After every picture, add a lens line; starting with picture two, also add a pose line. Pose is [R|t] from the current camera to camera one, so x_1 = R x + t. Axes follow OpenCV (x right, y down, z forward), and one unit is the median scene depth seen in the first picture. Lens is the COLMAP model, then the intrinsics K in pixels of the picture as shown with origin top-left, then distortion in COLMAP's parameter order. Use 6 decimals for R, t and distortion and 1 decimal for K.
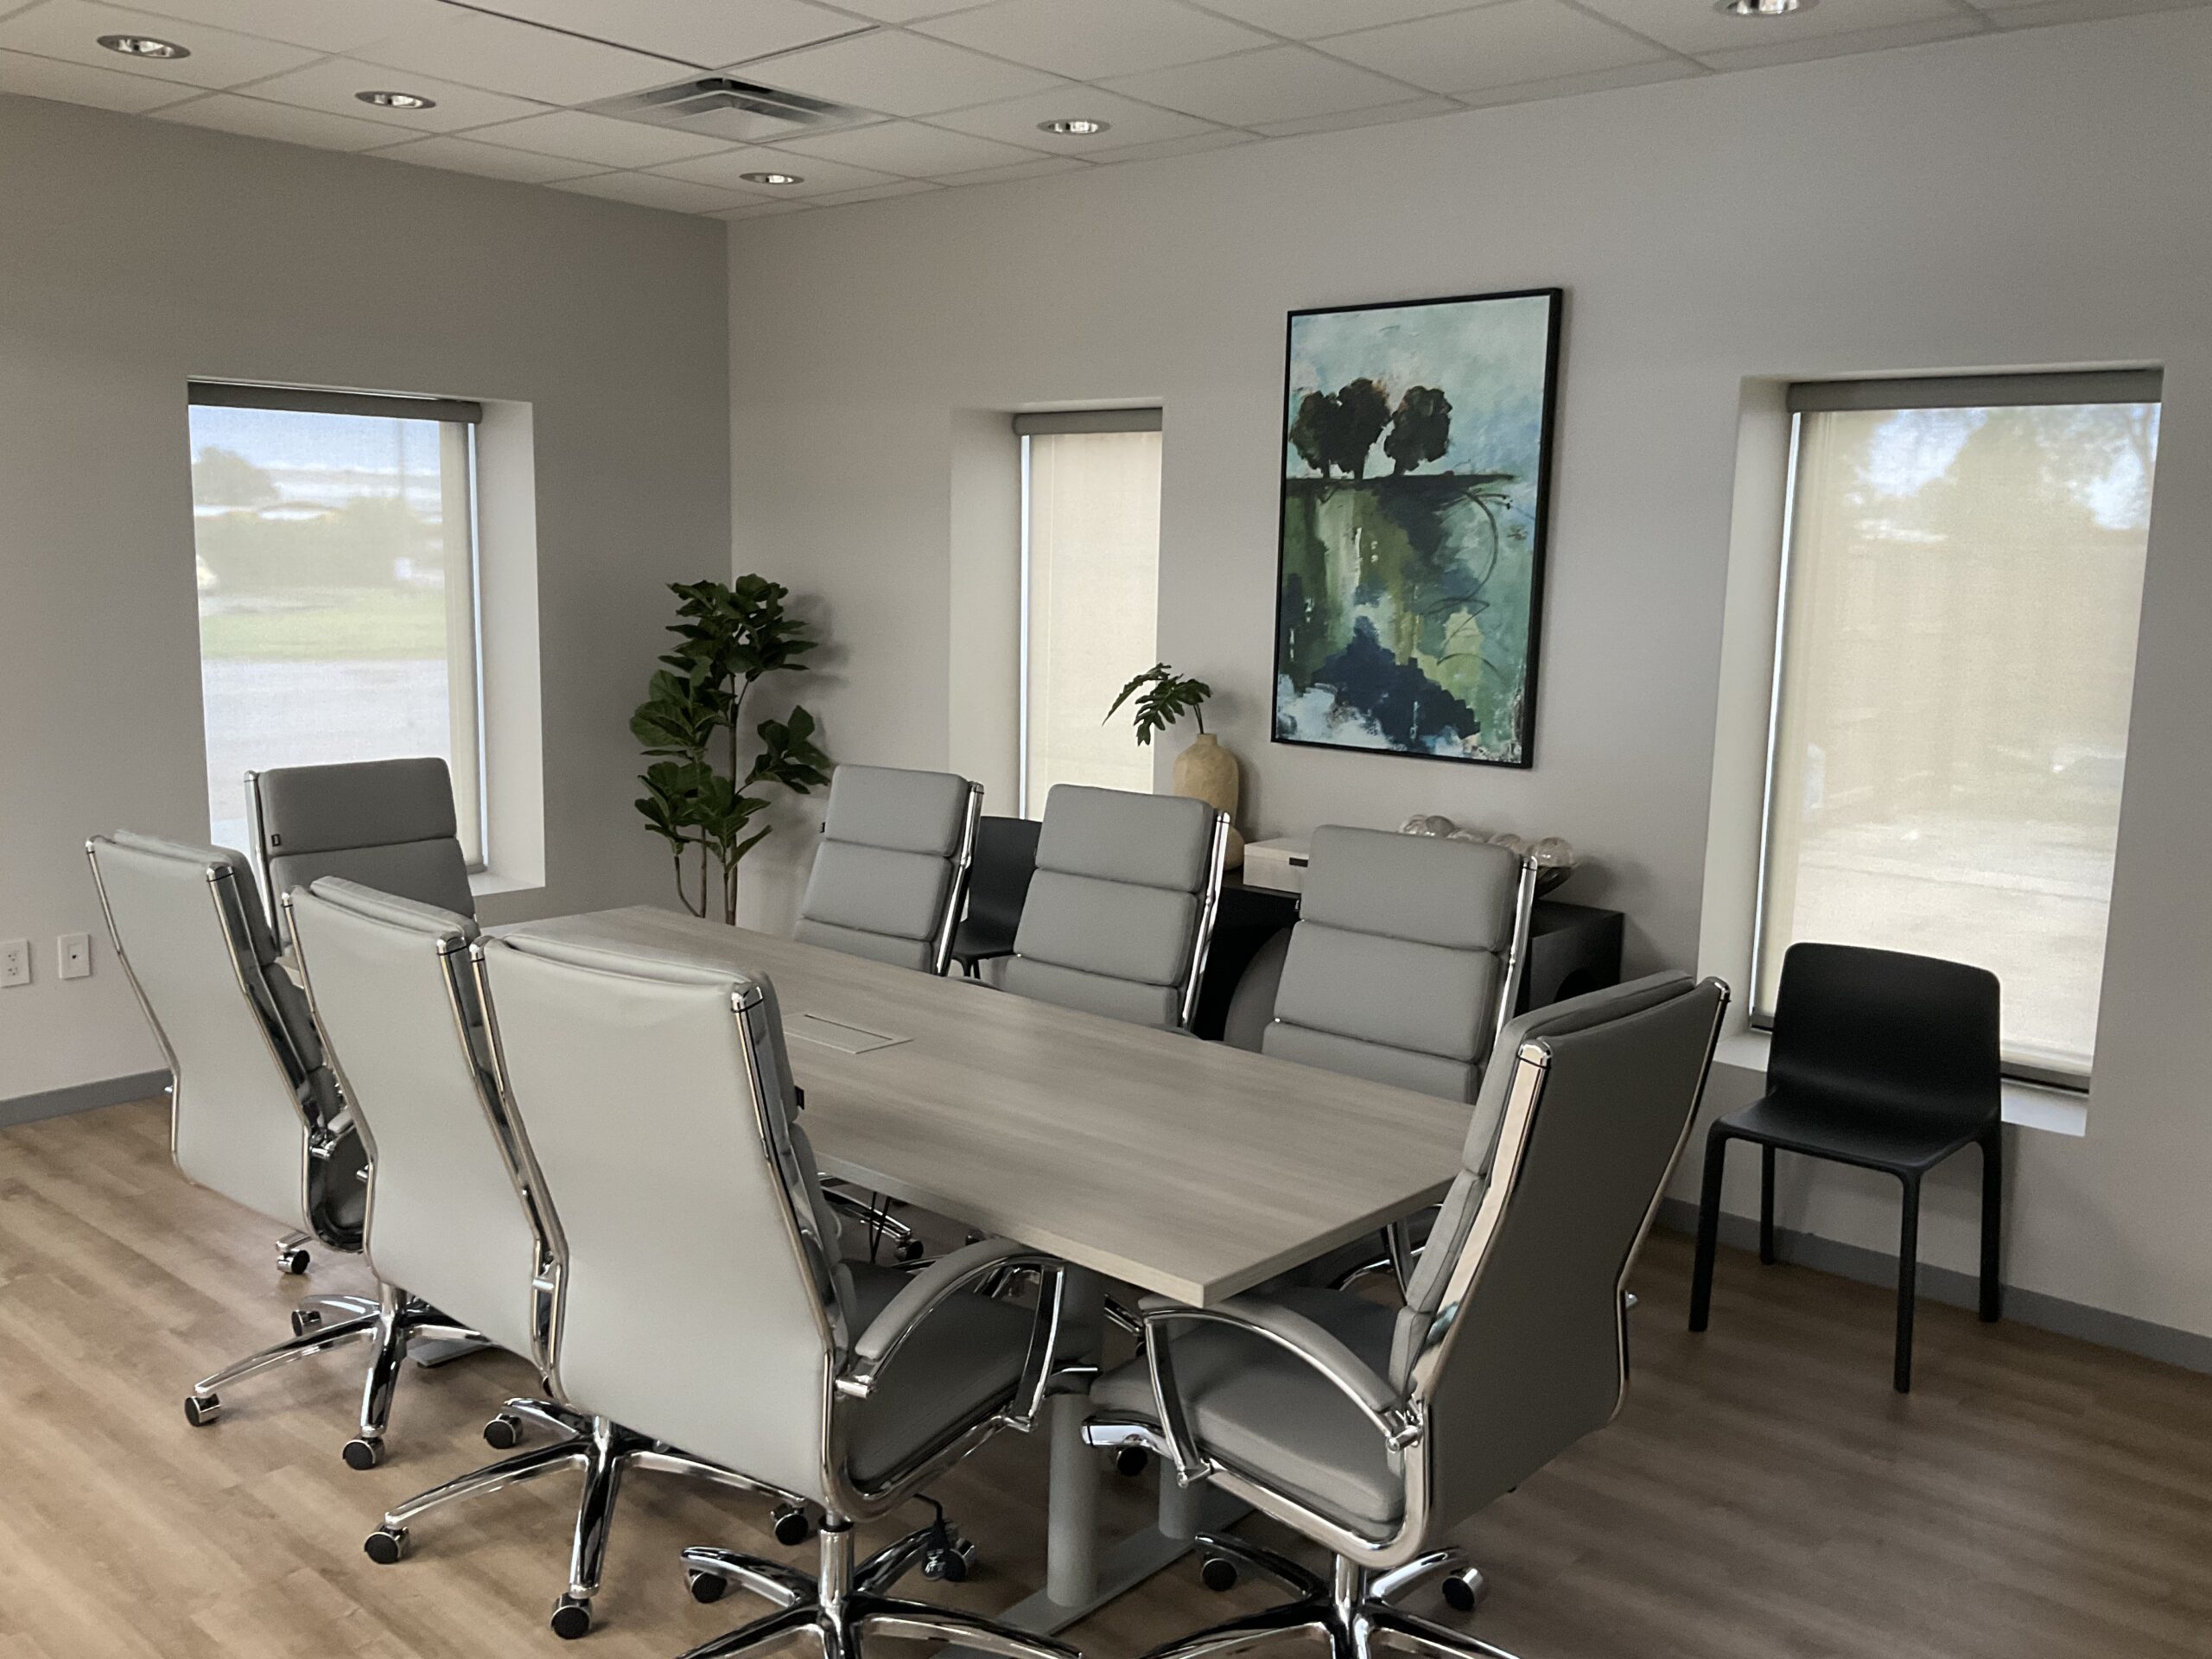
lens RADIAL K [[1856.2, 0, 1071.1], [0, 1856.2, 826.4], [0, 0, 1]] dist [0.088882, -0.198327]
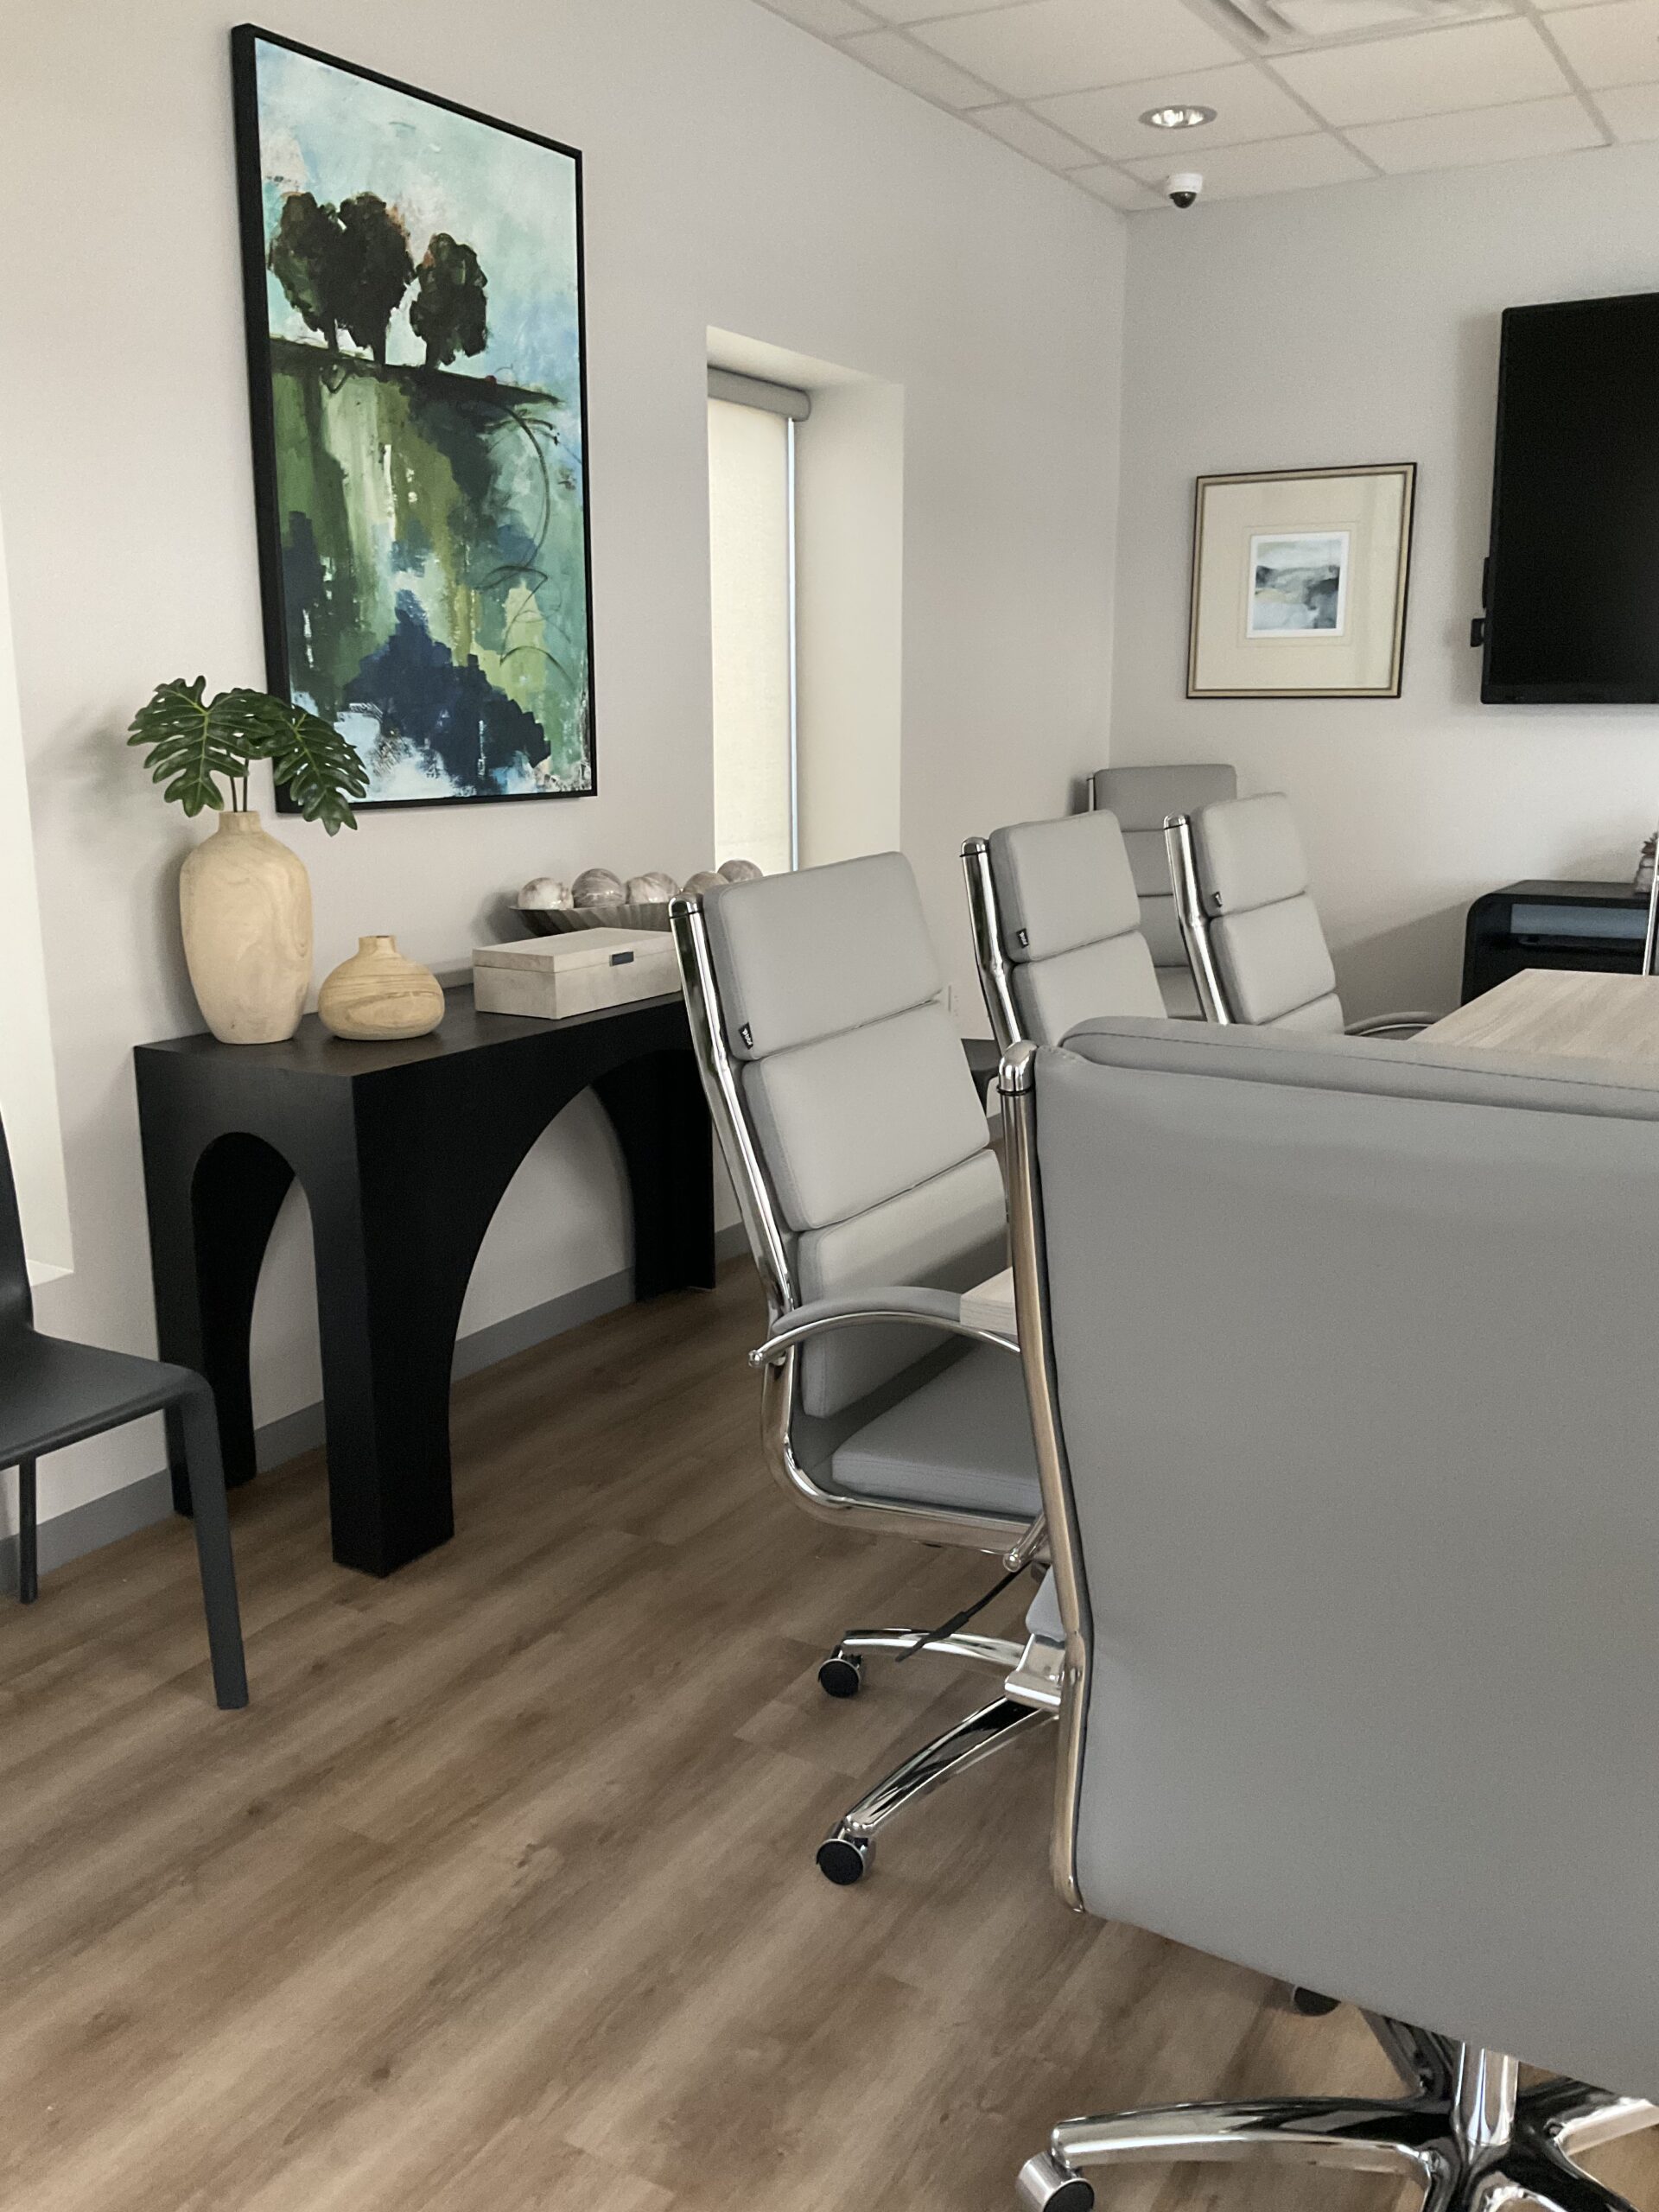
lens RADIAL K [[1856.2, 0, 837.2], [0, 1856.2, 1125.0], [0, 0, 1]] dist [0.088882, -0.198327]
pose [[-0.190816, -0.233898, 0.953353, -0.532180], [0.144249, 0.953973, 0.262922, -0.086061], [-0.970970, 0.187689, -0.148293, 0.993469]]
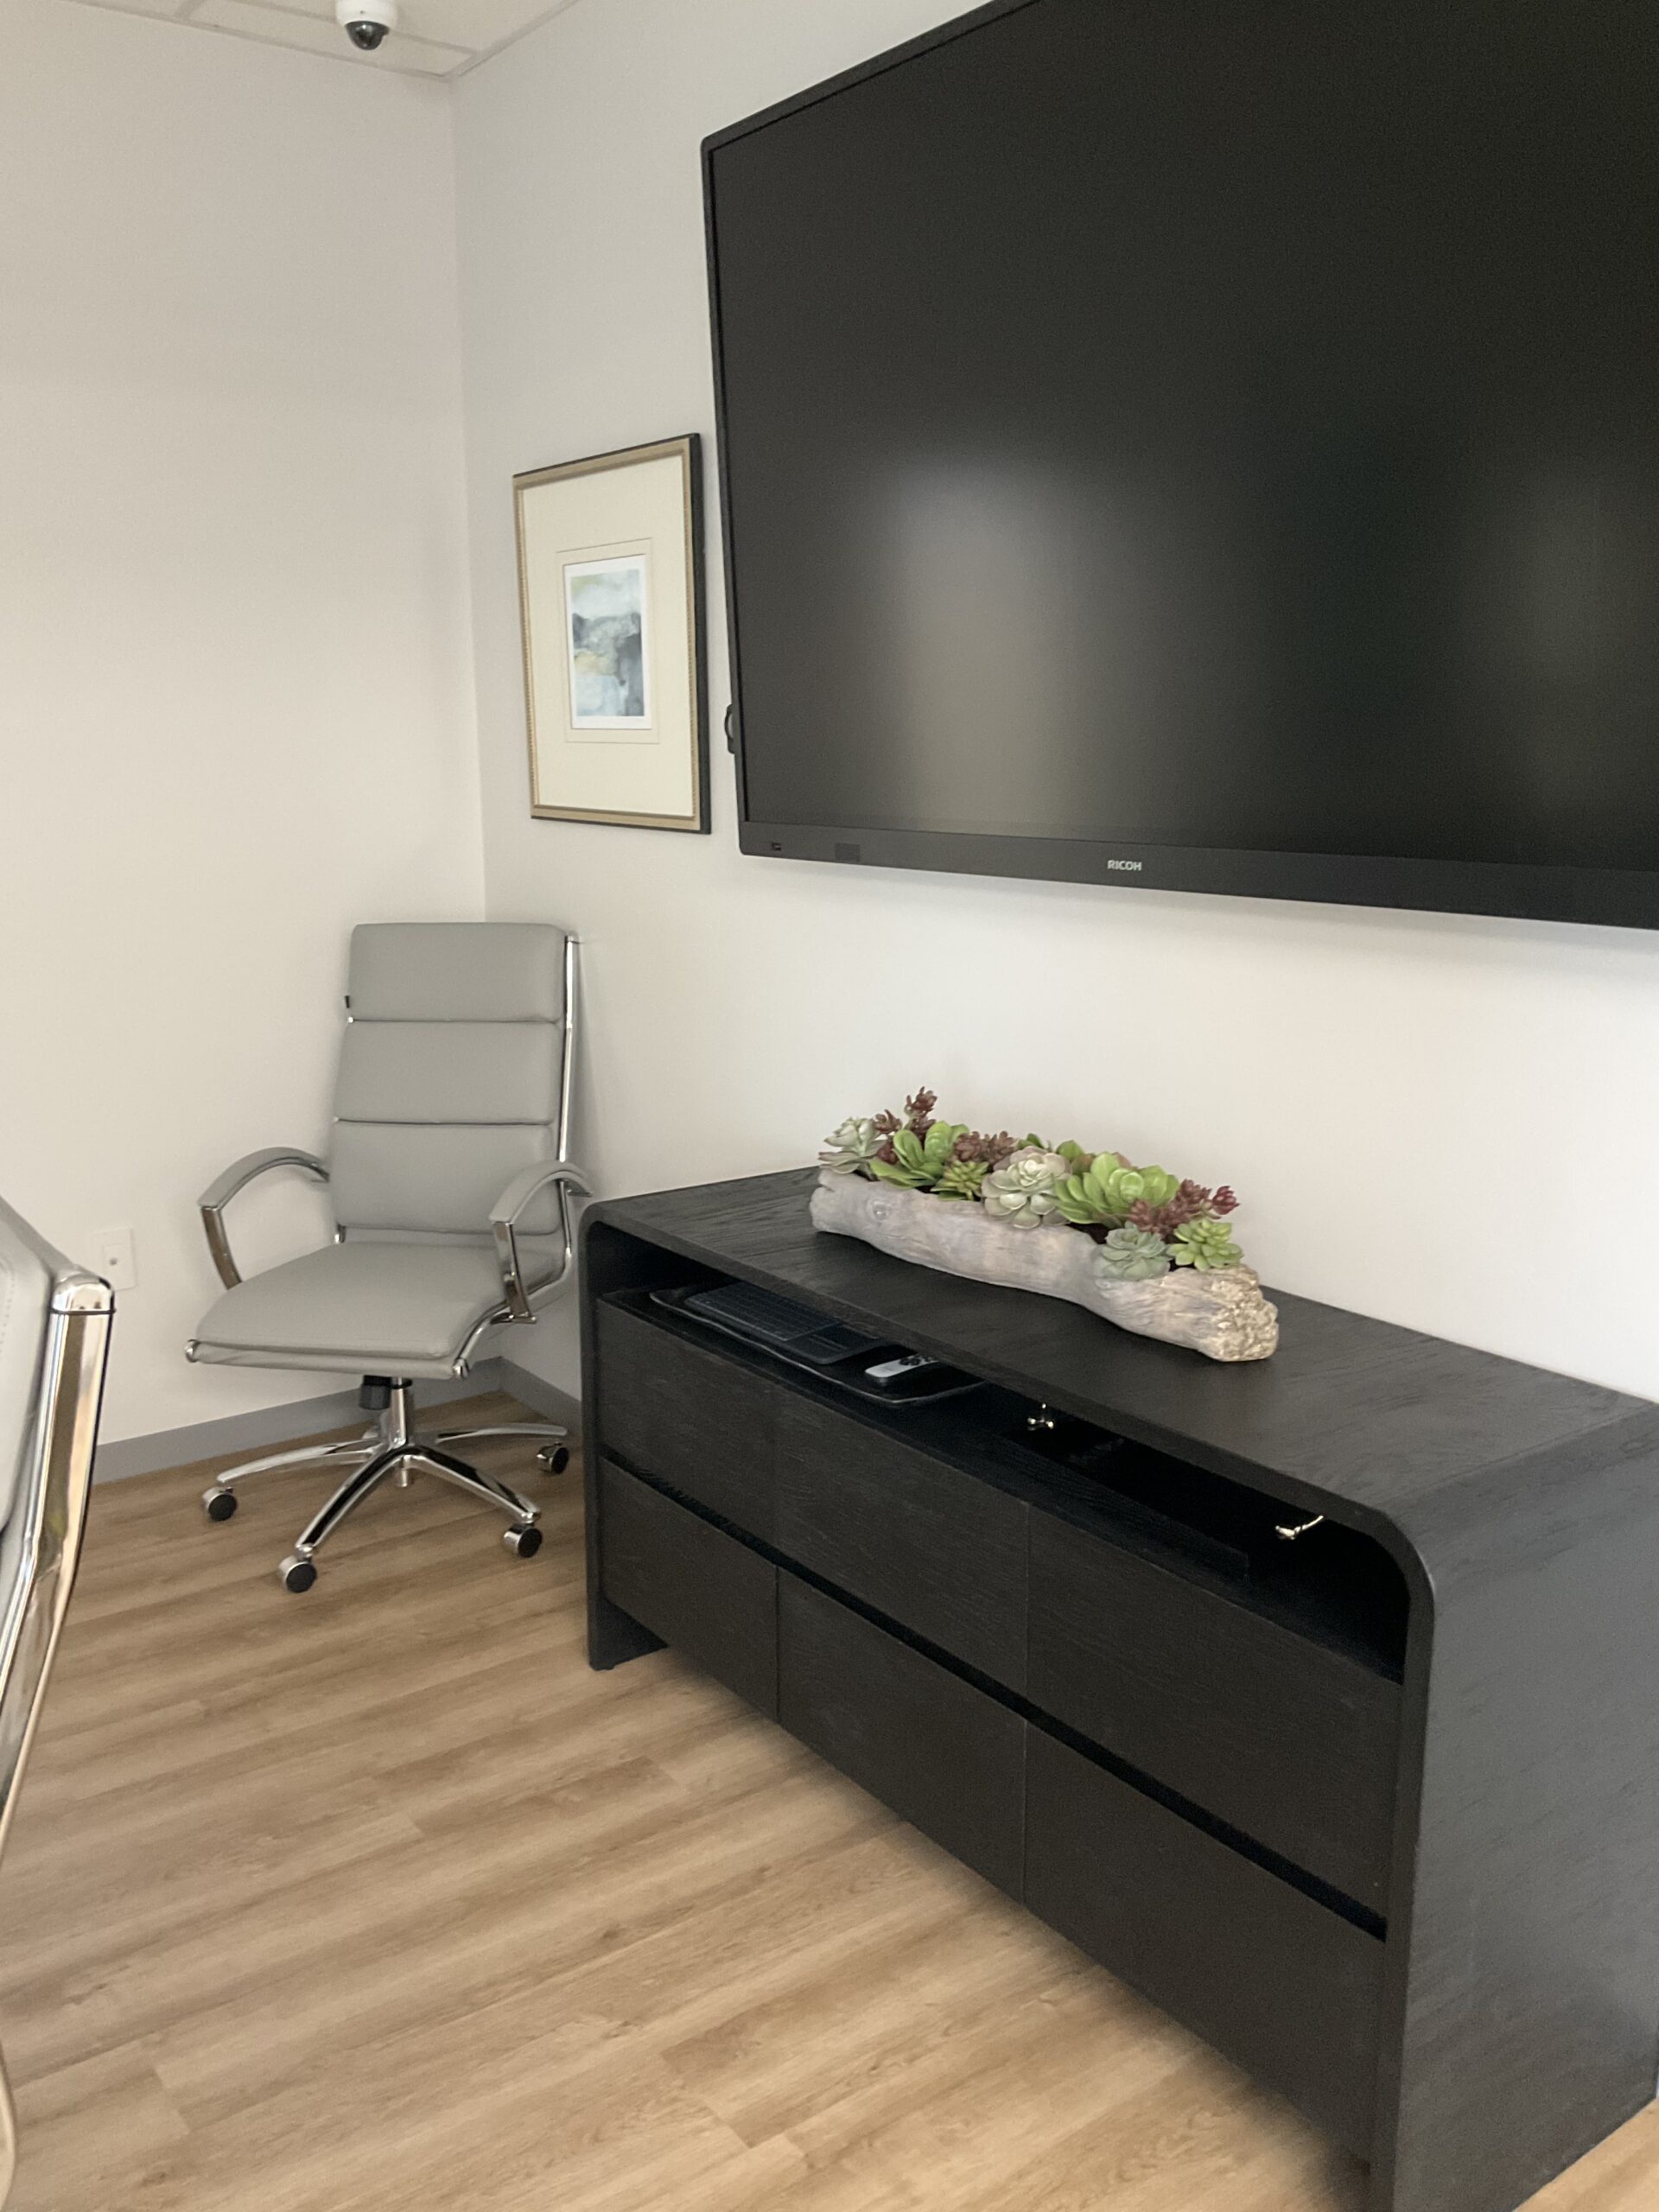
lens RADIAL K [[1990.2, 0, 838.6], [0, 1990.2, 1122.4], [0, 0, 1]] dist [0.028493, -0.031223]
pose [[0.227910, -0.205606, 0.951726, -0.147732], [0.153065, 0.972863, 0.173518, -0.003369], [-0.961576, 0.106129, 0.253196, 0.248523]]
